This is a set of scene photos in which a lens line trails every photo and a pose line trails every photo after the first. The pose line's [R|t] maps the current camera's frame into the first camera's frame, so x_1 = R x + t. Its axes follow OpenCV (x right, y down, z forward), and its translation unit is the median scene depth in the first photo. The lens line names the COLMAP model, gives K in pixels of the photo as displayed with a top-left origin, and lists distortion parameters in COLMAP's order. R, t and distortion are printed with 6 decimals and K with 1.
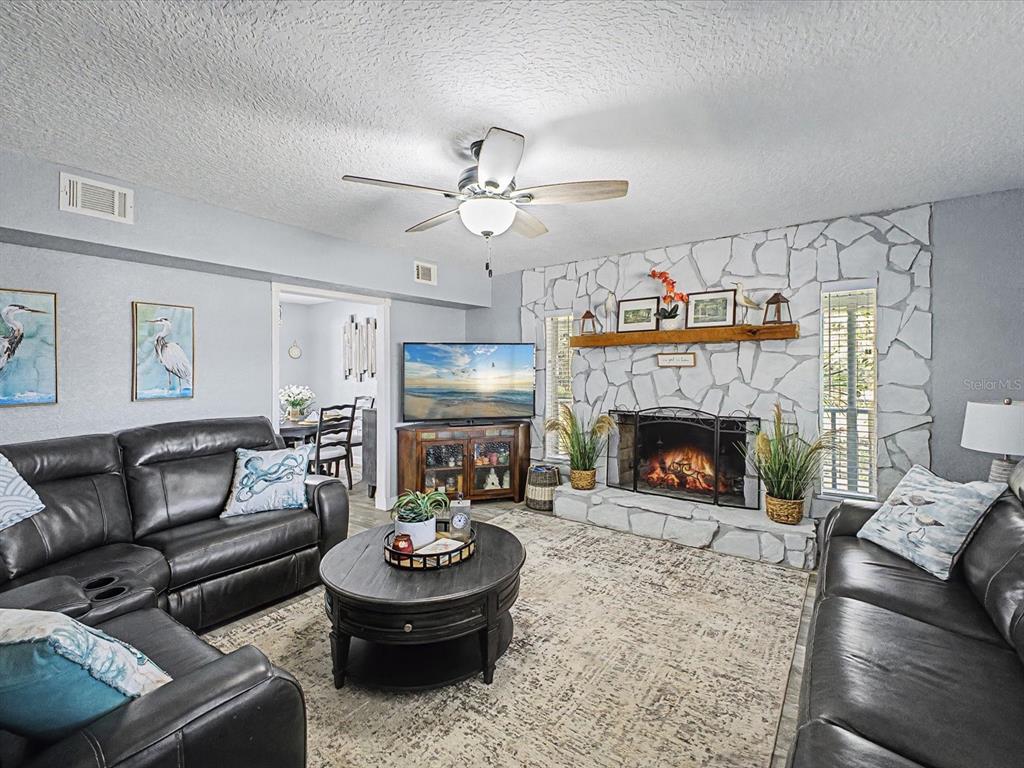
lens RADIAL K [[449.0, 0, 508.4], [0, 449.0, 363.5], [0, 0, 1]] dist [0.039317, -0.020568]
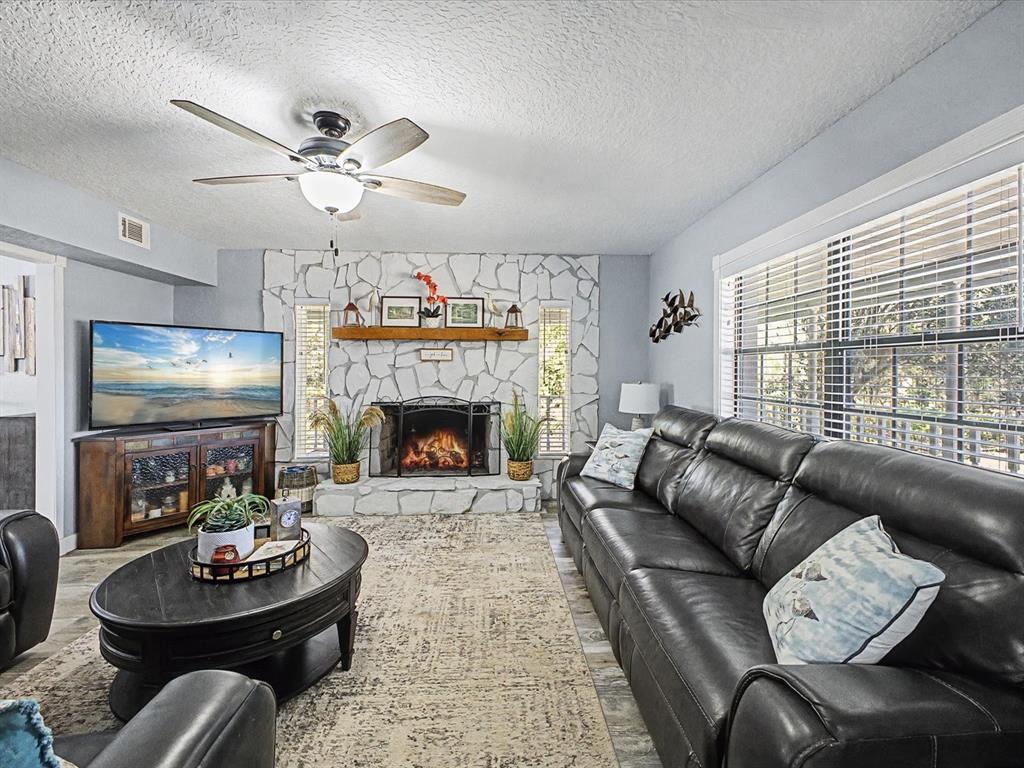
lens RADIAL K [[449.0, 0, 508.4], [0, 449.0, 363.5], [0, 0, 1]] dist [0.039317, -0.020568]
pose [[0.784054, 0.017177, 0.620455, -0.194044], [-0.015526, 0.999847, -0.008060, 0.021979], [-0.620498, -0.003314, 0.784201, 0.007572]]
